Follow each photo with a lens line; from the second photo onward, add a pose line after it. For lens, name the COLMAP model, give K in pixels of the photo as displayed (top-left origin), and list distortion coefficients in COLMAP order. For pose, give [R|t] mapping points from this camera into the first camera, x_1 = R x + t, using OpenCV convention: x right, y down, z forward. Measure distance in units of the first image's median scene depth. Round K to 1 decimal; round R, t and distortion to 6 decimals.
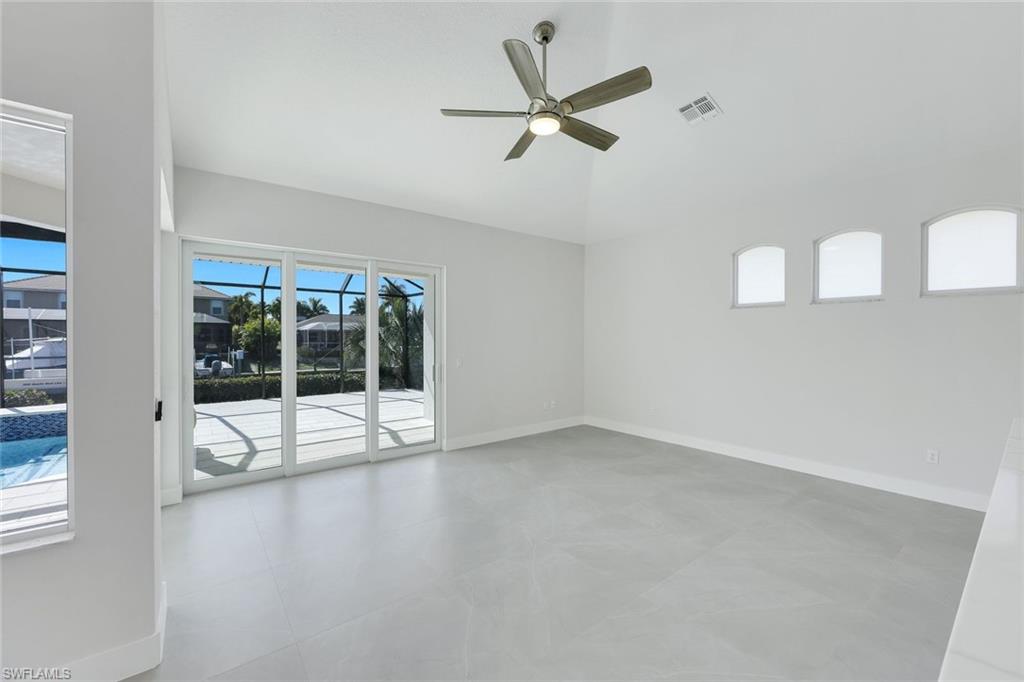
lens RADIAL K [[410.6, 0, 513.4], [0, 410.6, 338.7], [0, 0, 1]] dist [-0.000461, -0.001195]
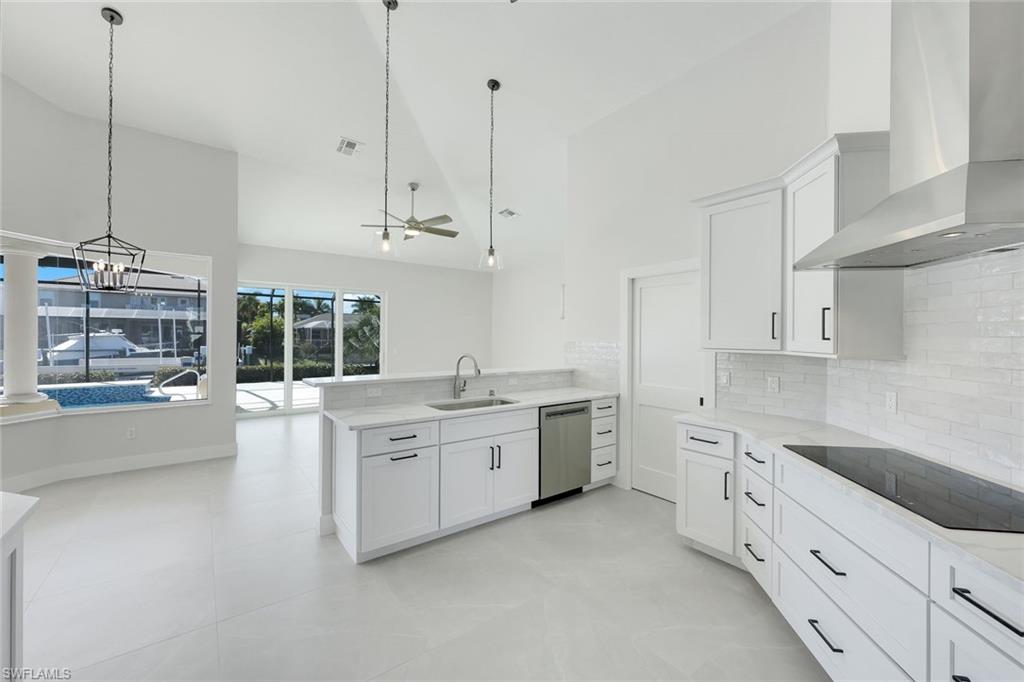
lens RADIAL K [[410.6, 0, 509.6], [0, 410.6, 337.6], [0, 0, 1]] dist [-0.000461, -0.001195]
pose [[0.999822, 0.008342, -0.016942, 0.302190], [-0.008349, 0.999965, -0.000378, 0.001968], [0.016938, 0.000520, 0.999856, -0.523085]]
